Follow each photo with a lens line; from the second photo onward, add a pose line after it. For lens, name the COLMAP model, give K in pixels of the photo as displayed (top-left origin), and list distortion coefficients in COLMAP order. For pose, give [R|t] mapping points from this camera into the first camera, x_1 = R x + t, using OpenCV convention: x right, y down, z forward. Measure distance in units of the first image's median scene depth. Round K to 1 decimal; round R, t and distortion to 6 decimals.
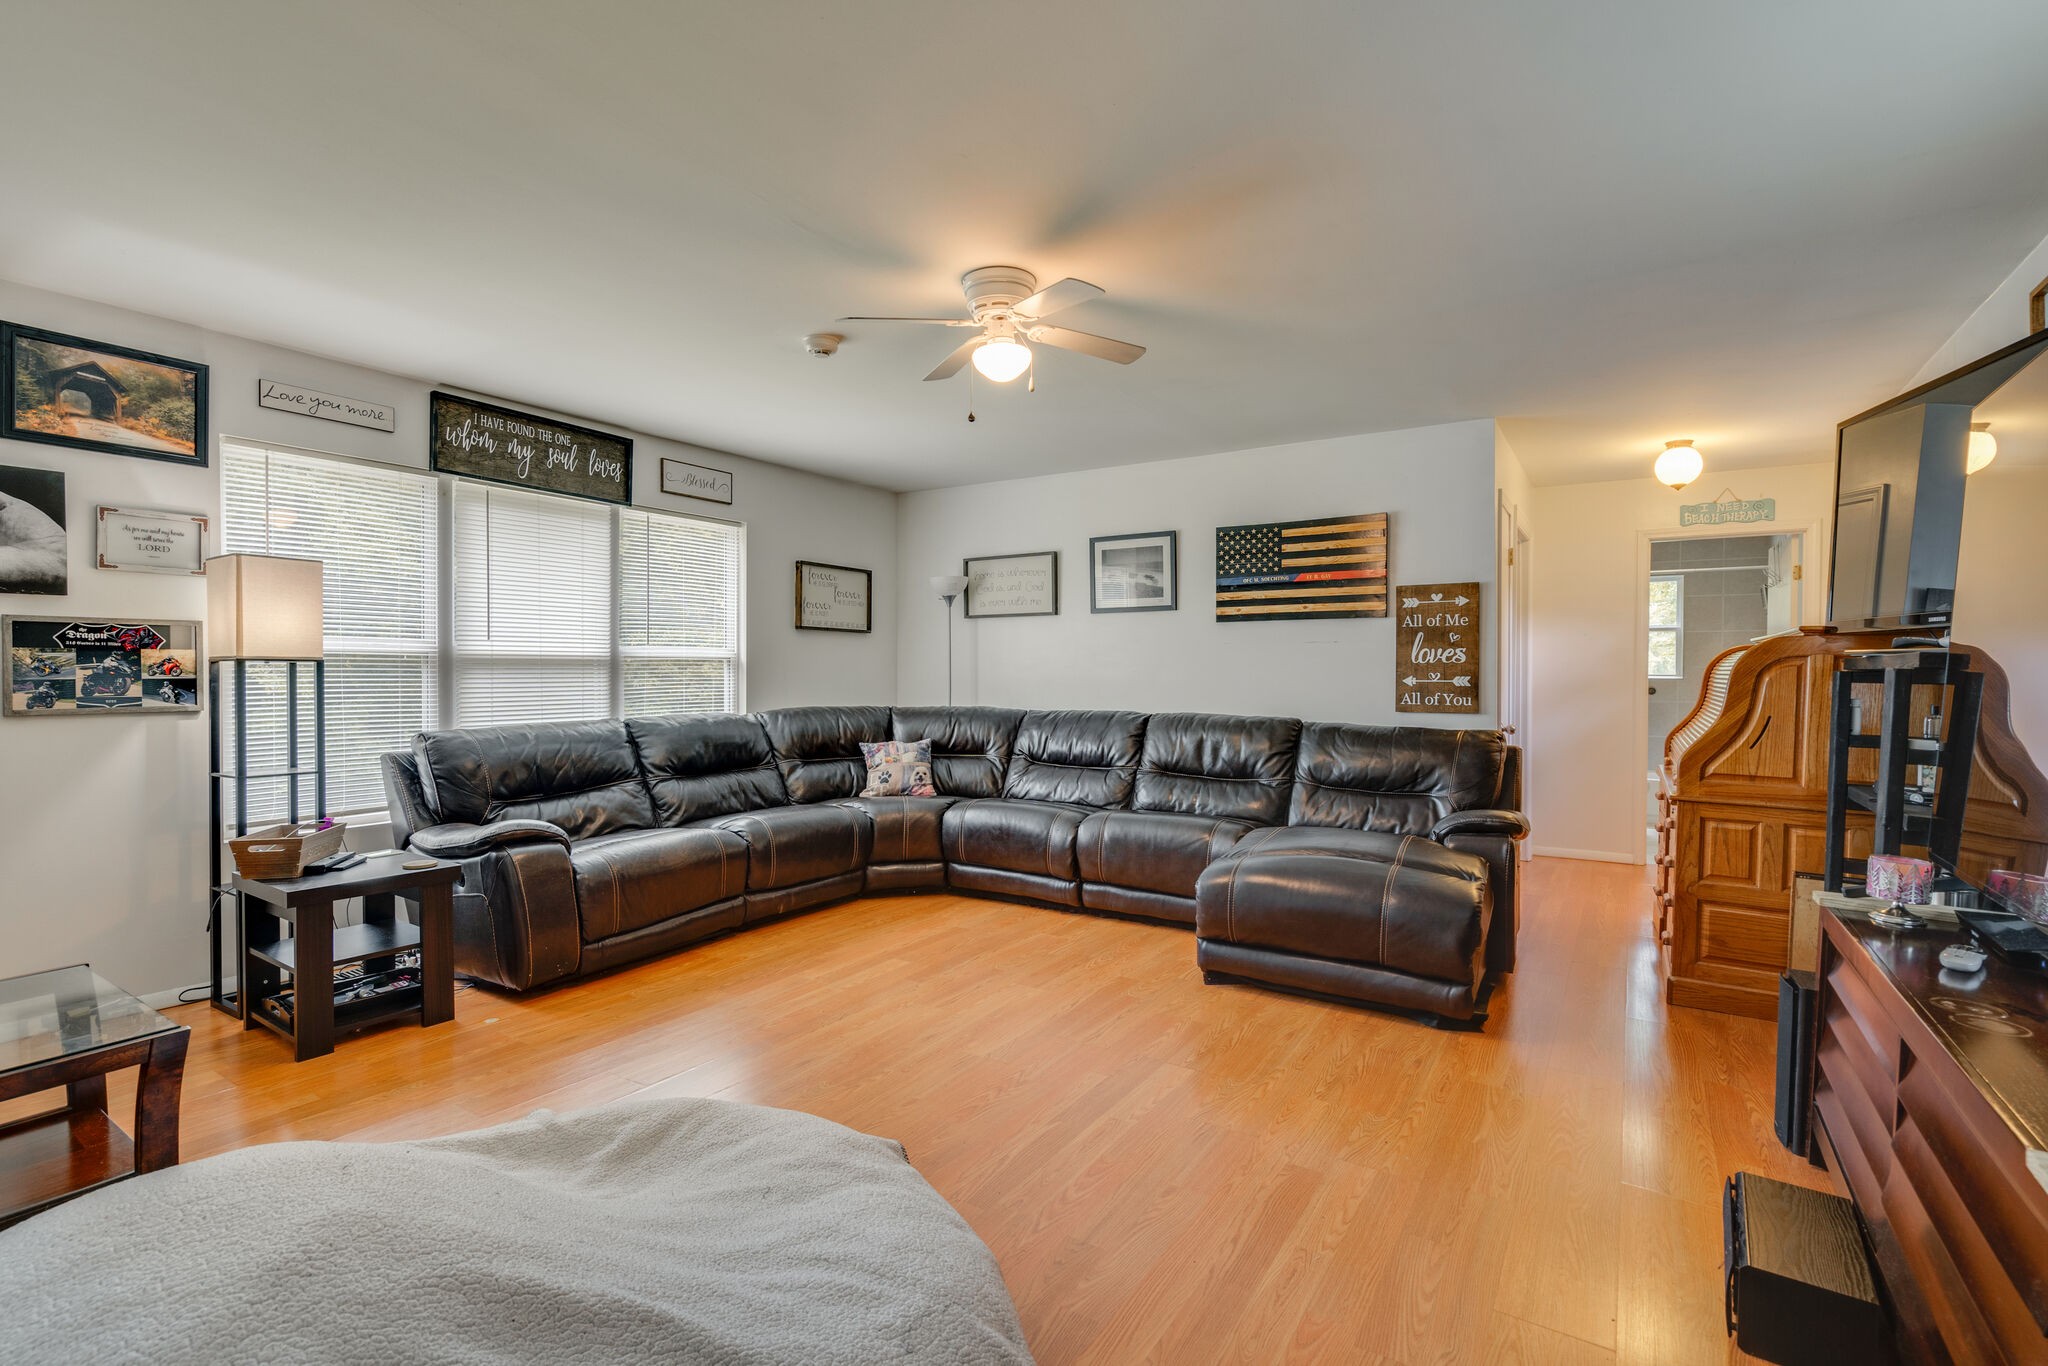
lens RADIAL K [[922.9, 0, 1023.0], [0, 922.9, 681.8], [0, 0, 1]] dist [-0.008366, 0.002760]
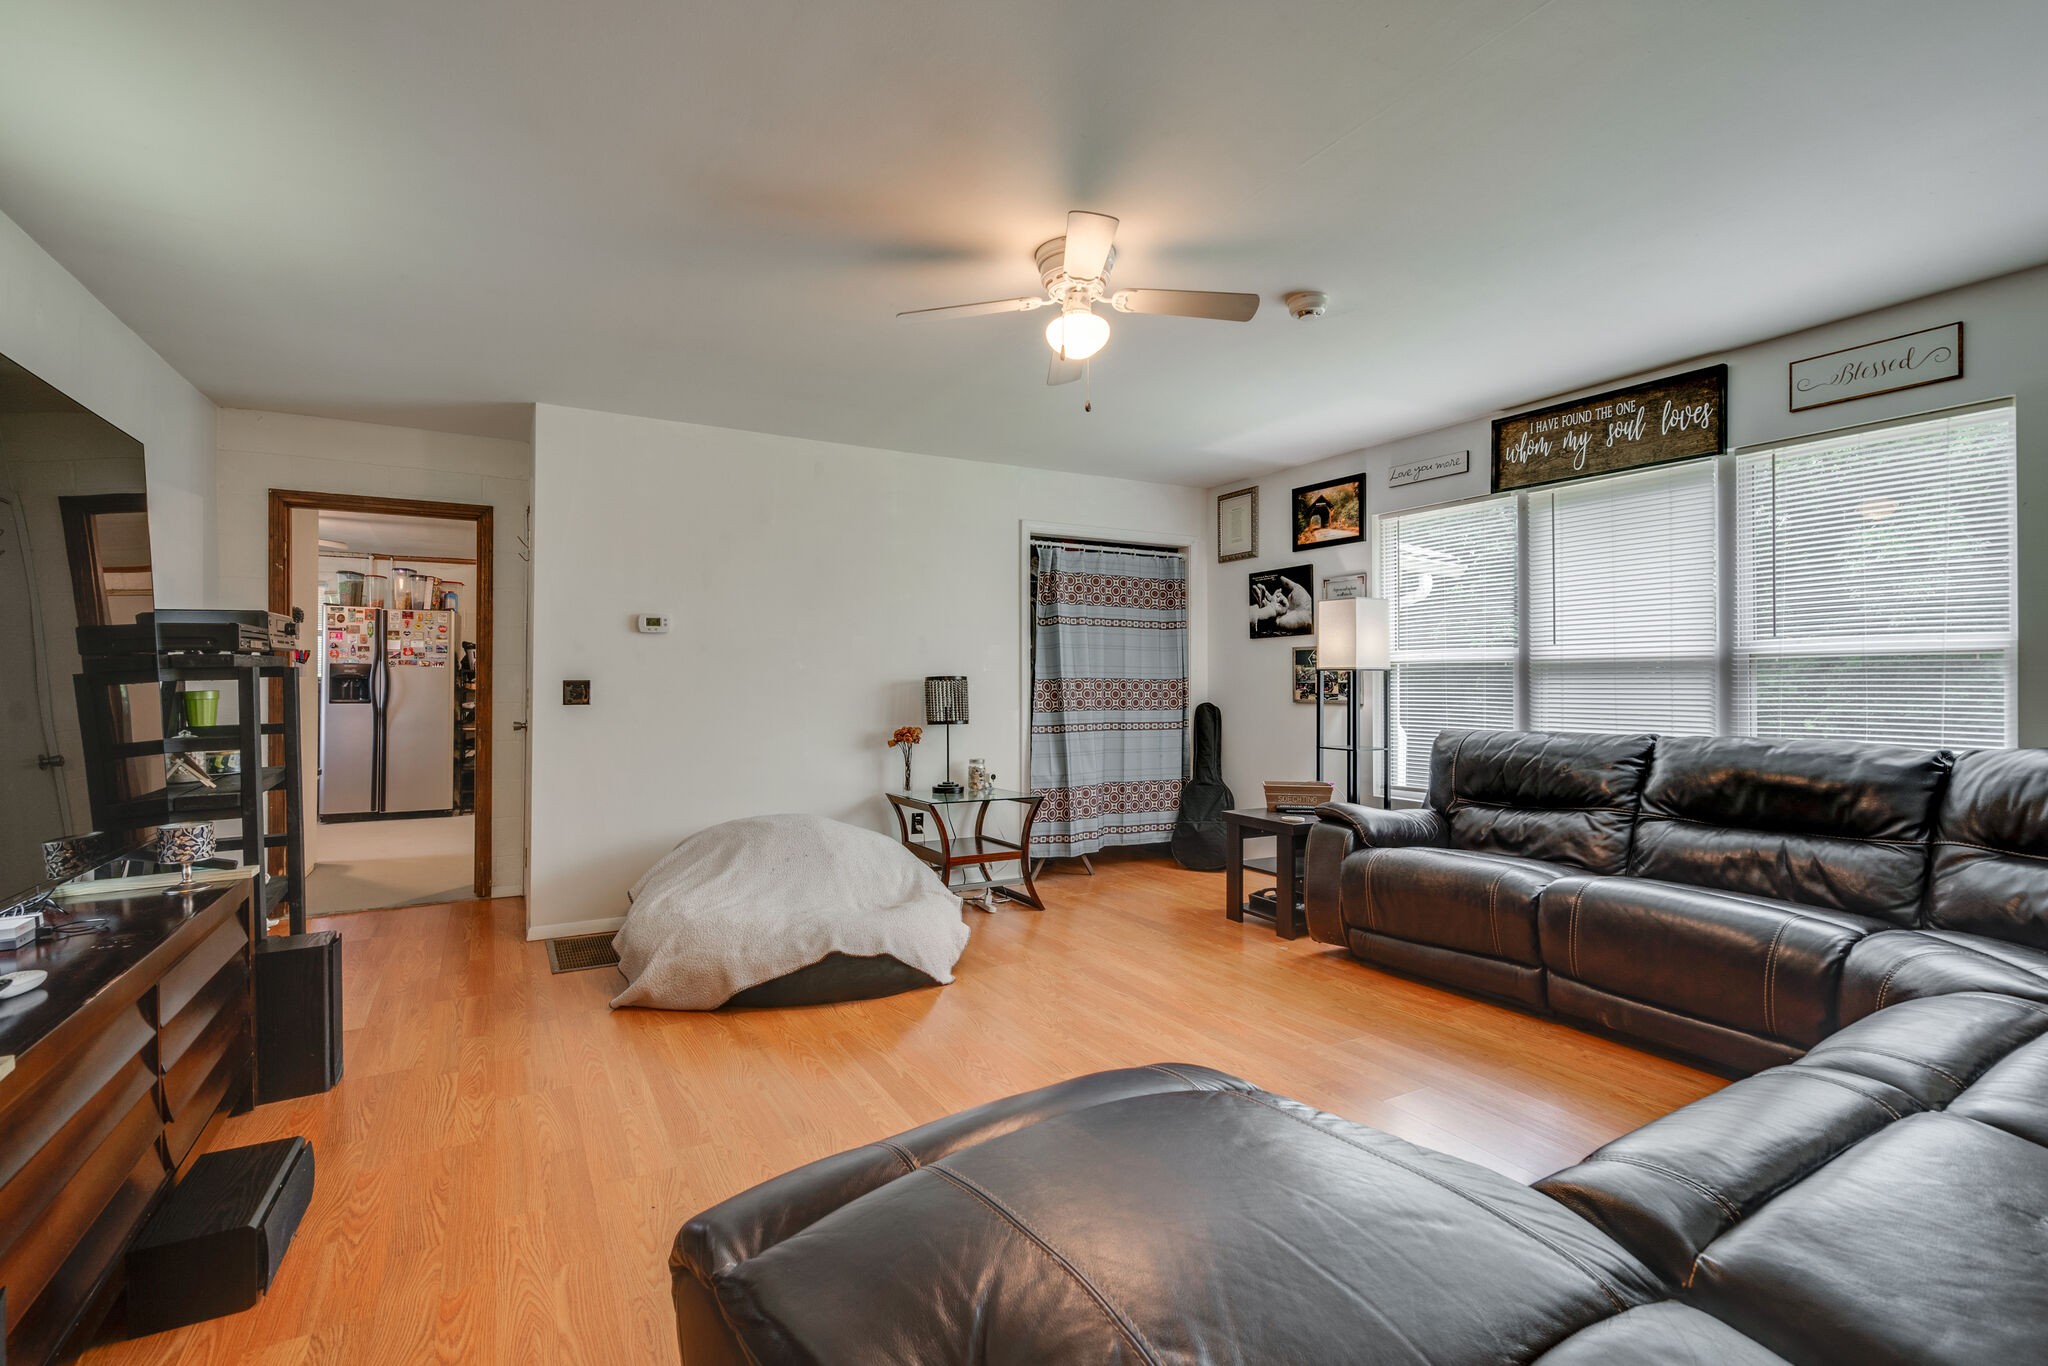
lens RADIAL K [[922.9, 0, 1012.7], [0, 922.9, 679.9], [0, 0, 1]] dist [-0.008366, 0.002760]
pose [[-0.449576, -0.004622, -0.893230, 0.571964], [-0.010857, 0.999941, 0.000290, -0.002119], [0.893176, 0.009828, -0.449600, 0.951266]]
